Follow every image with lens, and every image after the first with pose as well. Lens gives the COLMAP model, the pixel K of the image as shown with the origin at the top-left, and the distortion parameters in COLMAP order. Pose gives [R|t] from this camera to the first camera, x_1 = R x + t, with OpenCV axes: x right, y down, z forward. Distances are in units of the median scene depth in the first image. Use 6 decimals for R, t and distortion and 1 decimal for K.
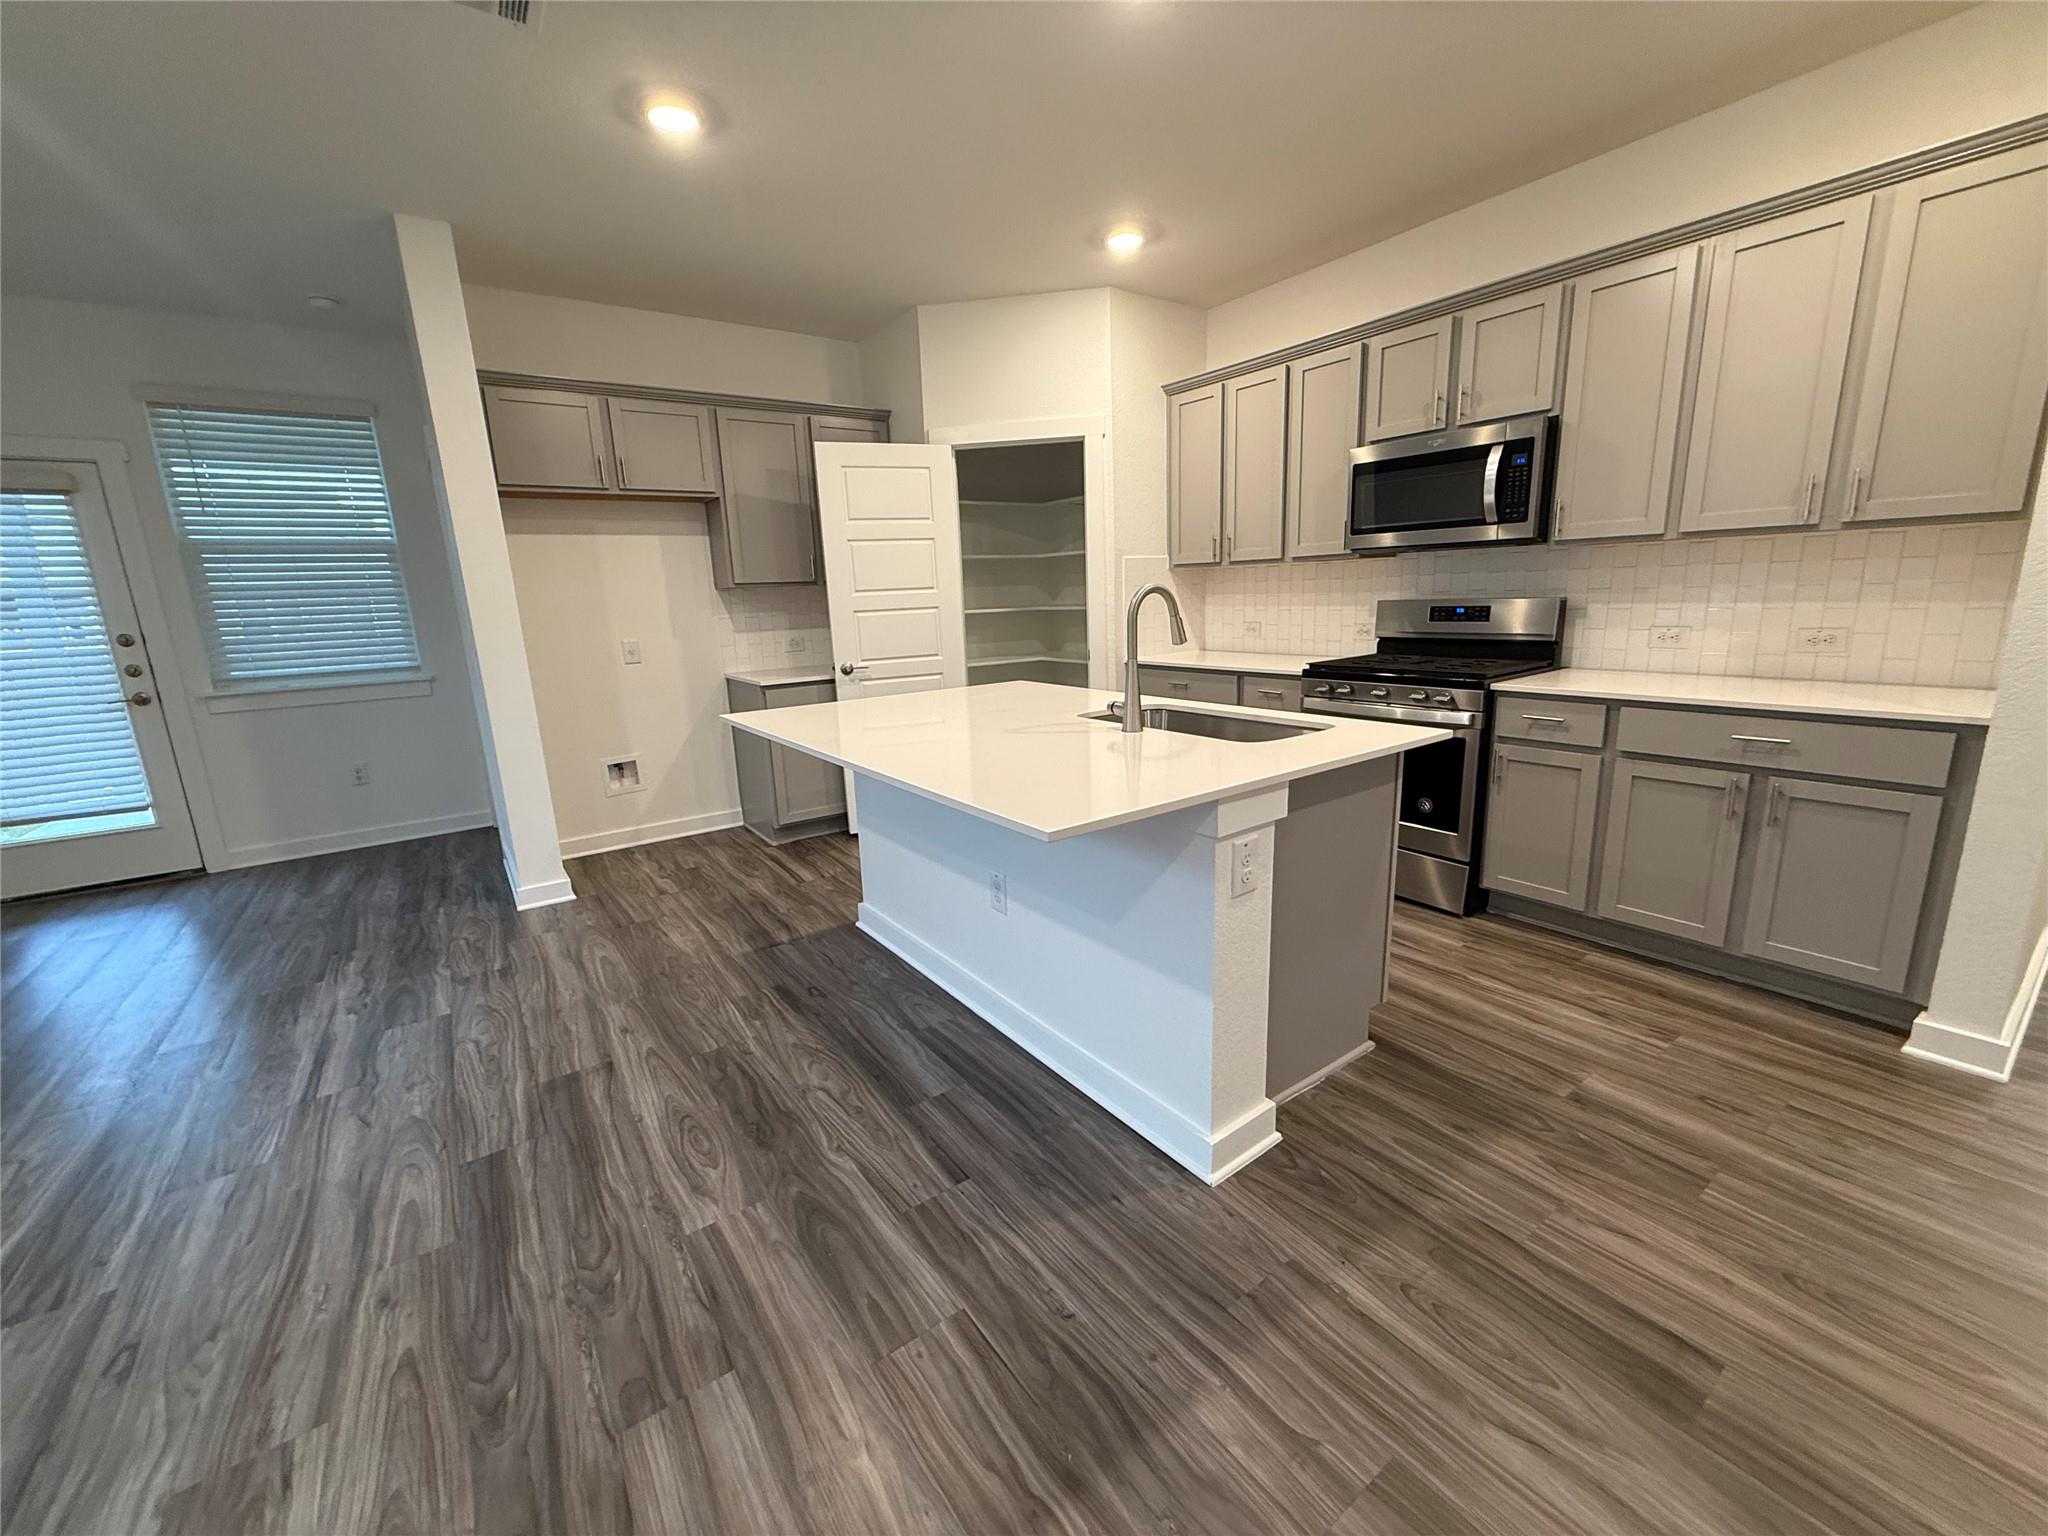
lens RADIAL K [[808.2, 0, 1027.9], [0, 808.2, 768.8], [0, 0, 1]] dist [0.000218, -0.000203]
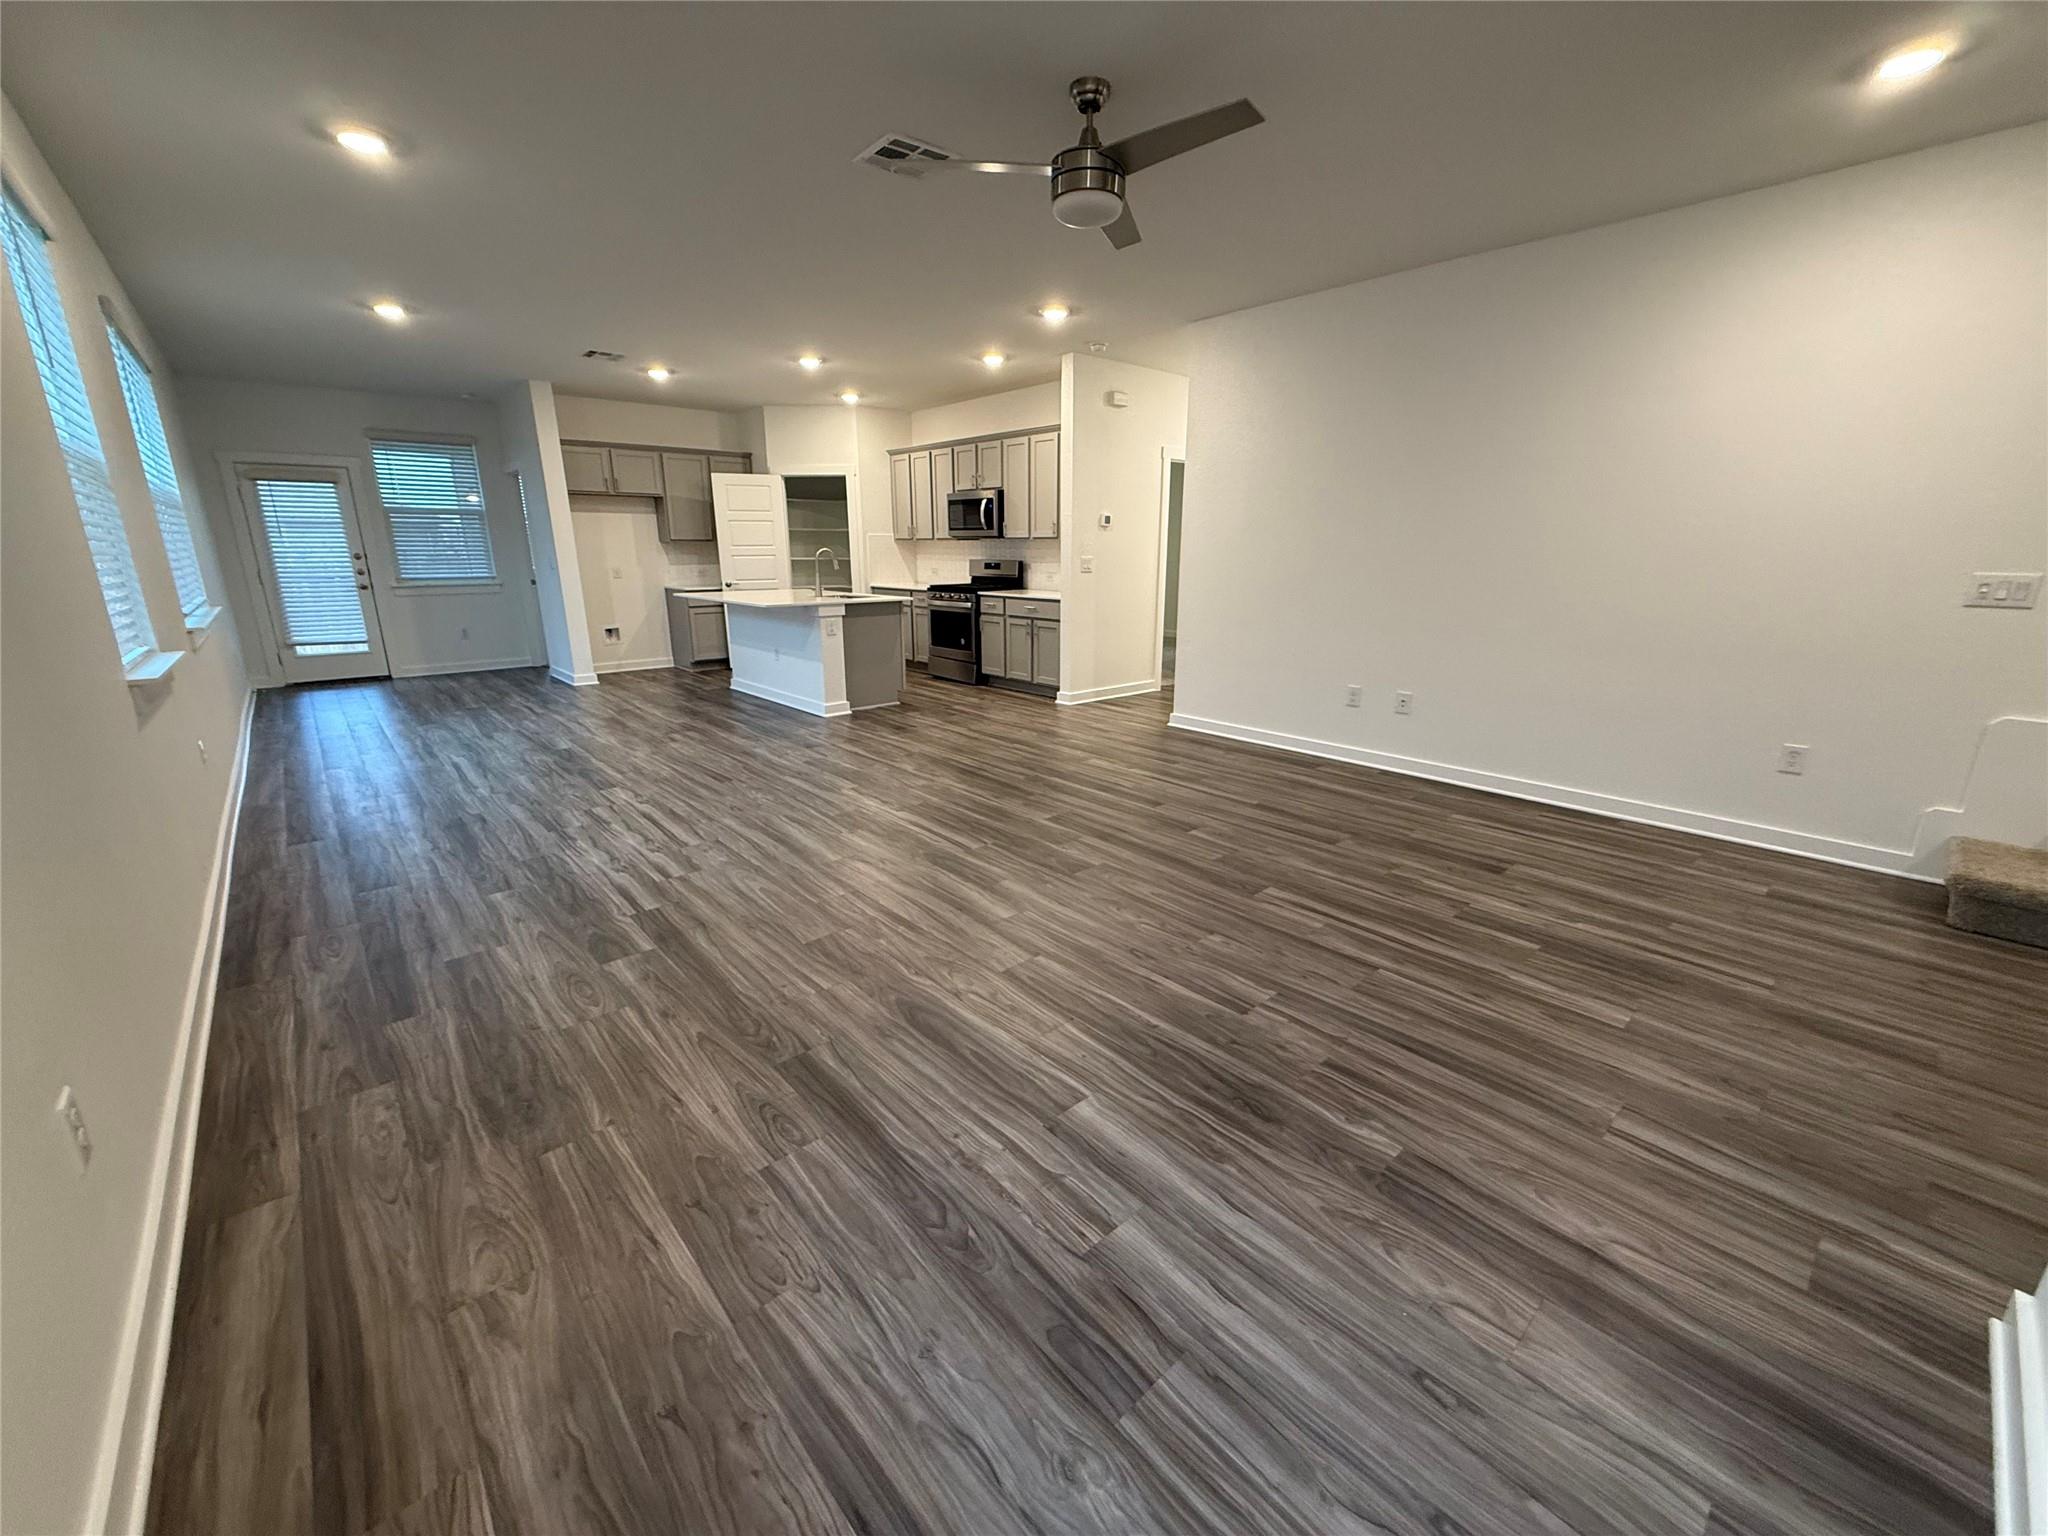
lens RADIAL K [[808.2, 0, 1014.8], [0, 808.2, 767.9], [0, 0, 1]] dist [0.000218, -0.000203]
pose [[0.994833, 0.011453, 0.100878, 0.312267], [-0.016296, 0.998747, 0.047312, 0.244335], [-0.100210, -0.048712, 0.993773, -1.185691]]
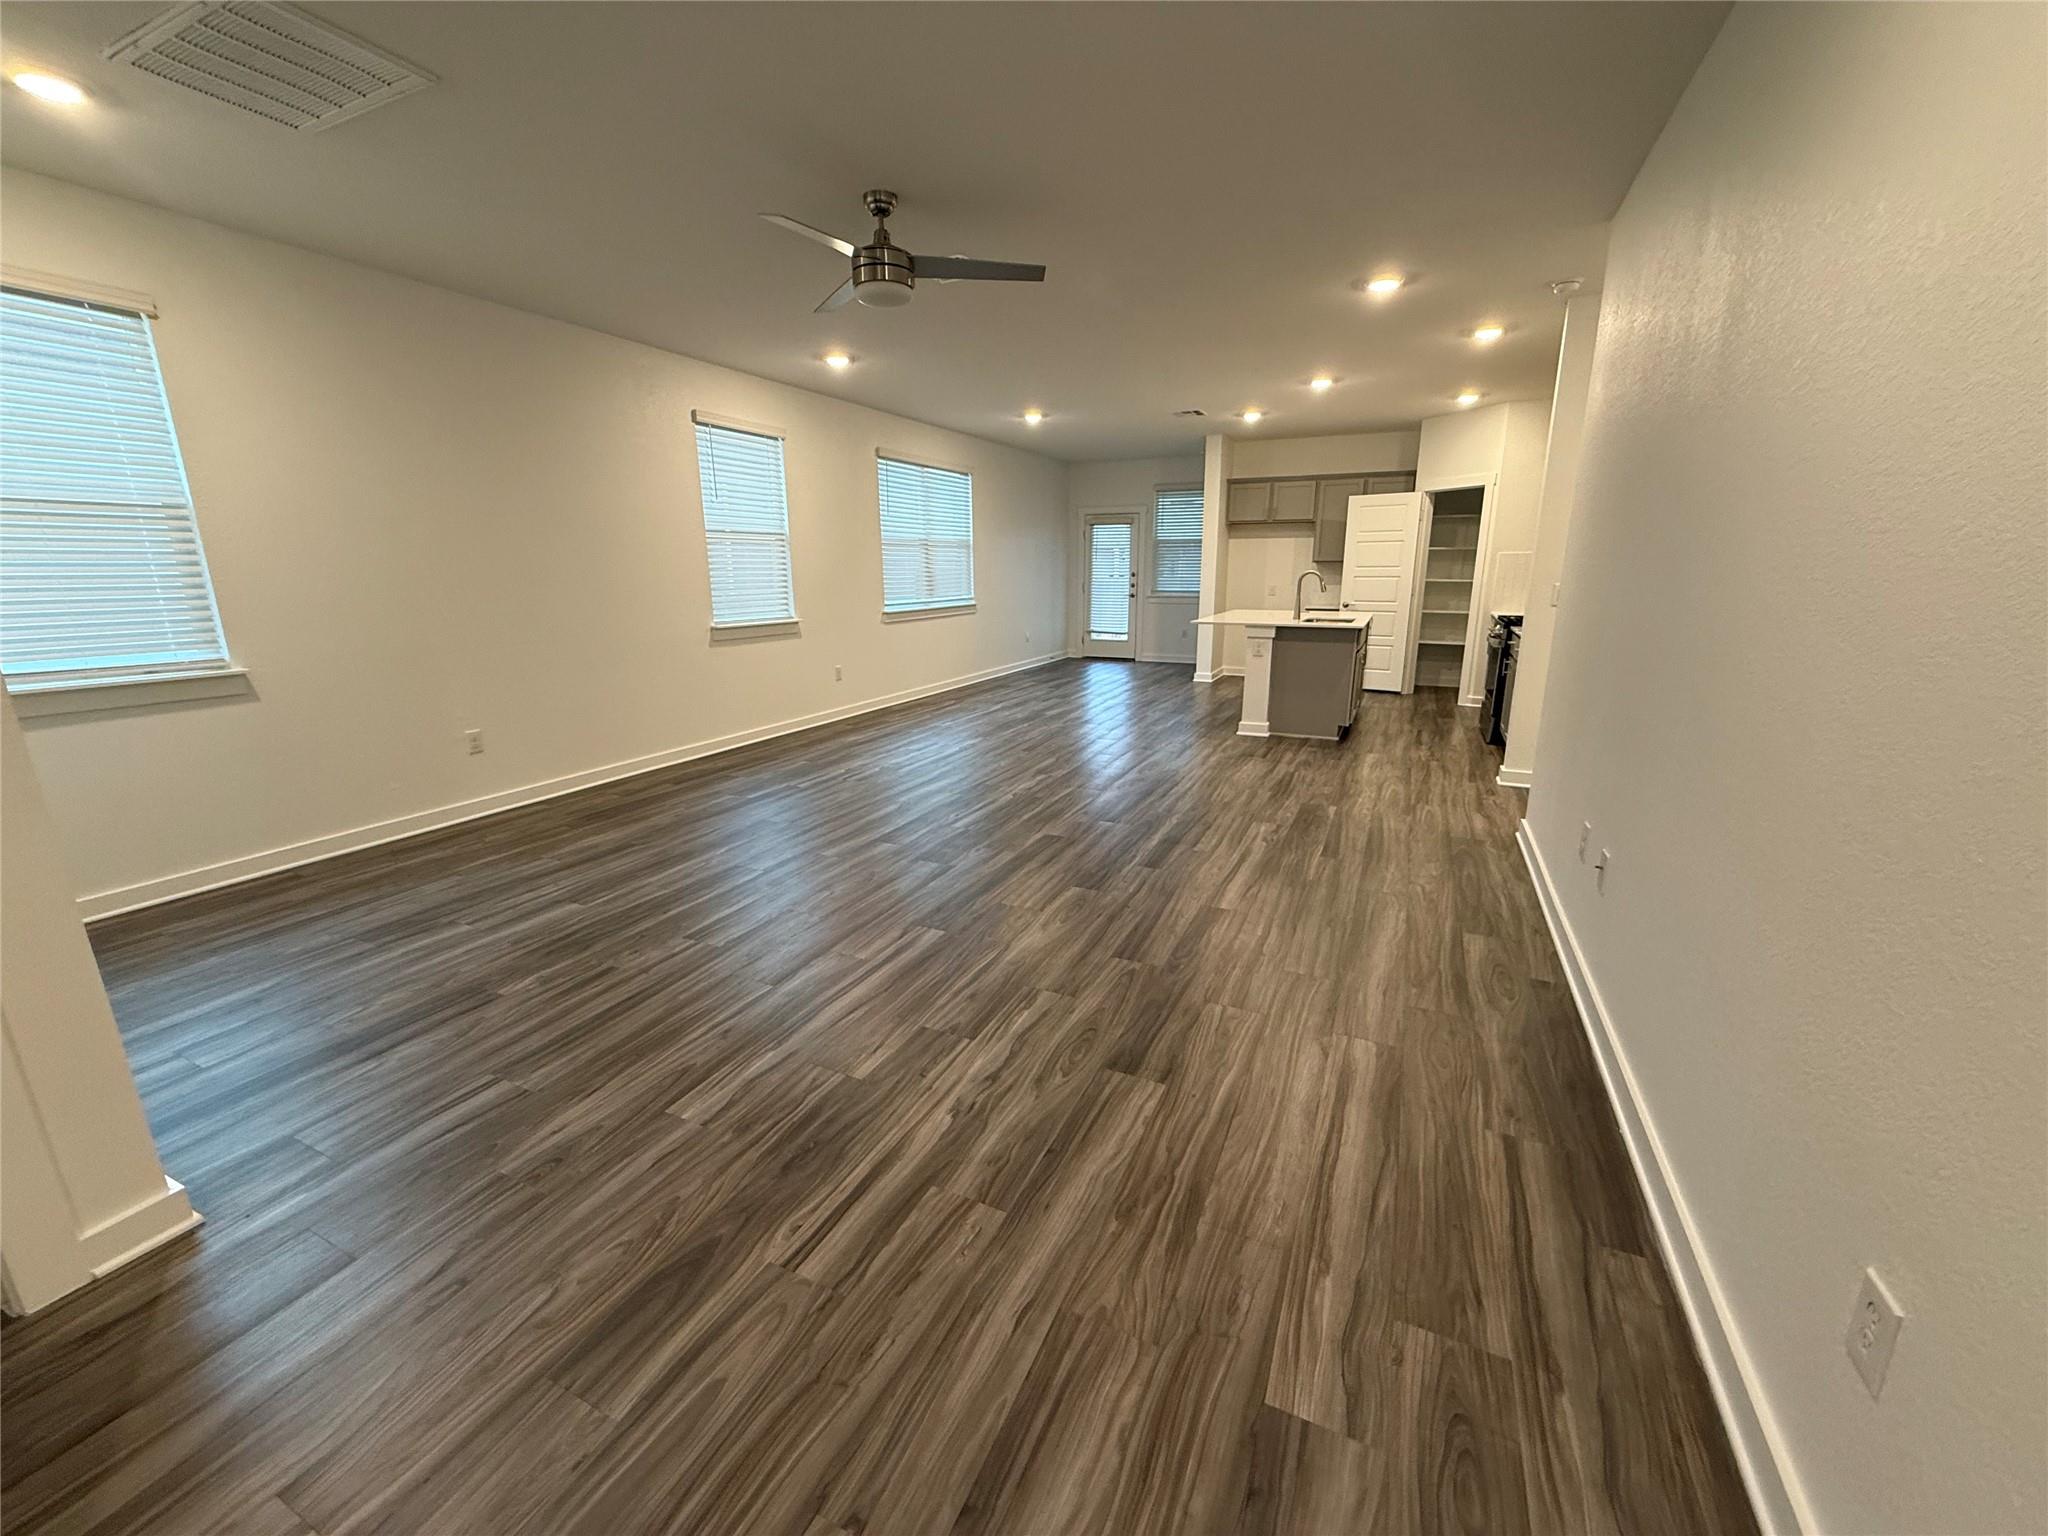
lens RADIAL K [[808.2, 0, 1022.5], [0, 808.2, 765.9], [0, 0, 1]] dist [0.000218, -0.000203]
pose [[0.487143, 0.246007, -0.837957, 1.272823], [-0.204447, 0.964967, 0.164440, 0.107403], [0.849054, 0.091212, 0.520372, -0.771439]]
